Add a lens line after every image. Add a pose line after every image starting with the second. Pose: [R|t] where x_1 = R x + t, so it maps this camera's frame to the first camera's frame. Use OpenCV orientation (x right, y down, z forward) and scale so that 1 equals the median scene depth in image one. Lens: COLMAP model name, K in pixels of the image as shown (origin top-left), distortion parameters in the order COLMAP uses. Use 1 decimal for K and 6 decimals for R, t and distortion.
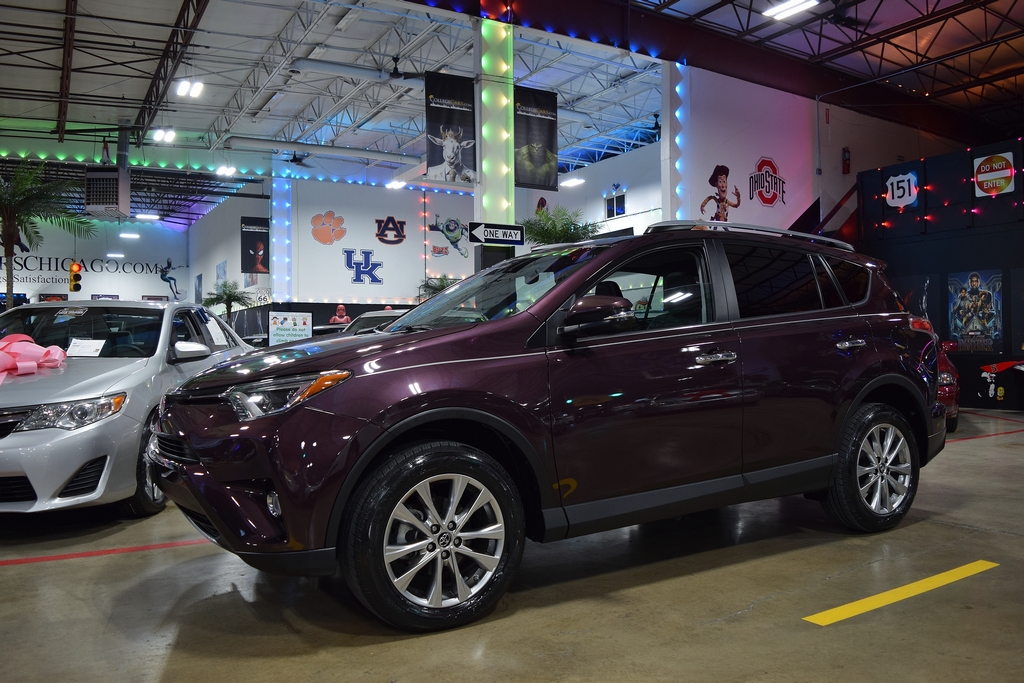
lens RADIAL K [[800.8, 0, 519.8], [0, 800.8, 341.6], [0, 0, 1]] dist [-0.096533, 0.025239]
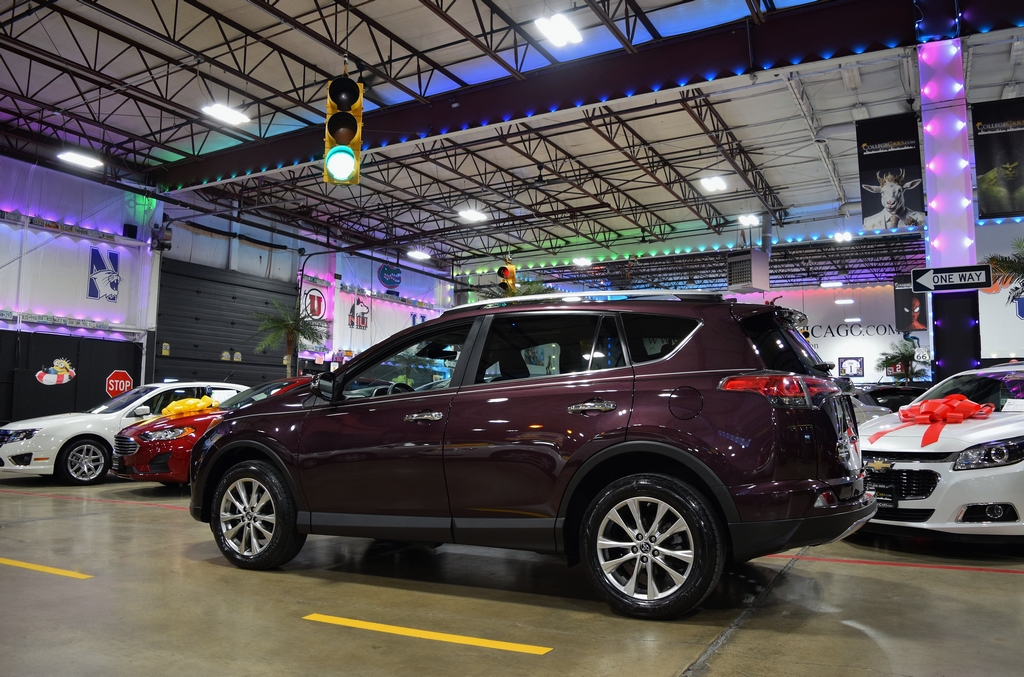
lens RADIAL K [[800.8, 0, 512.2], [0, 800.8, 337.7], [0, 0, 1]] dist [-0.096533, 0.025239]
pose [[0.530706, -0.067295, -0.844880, 0.426898], [-0.001409, 0.996772, -0.080278, -0.000642], [0.847555, 0.043794, 0.528898, 0.143741]]
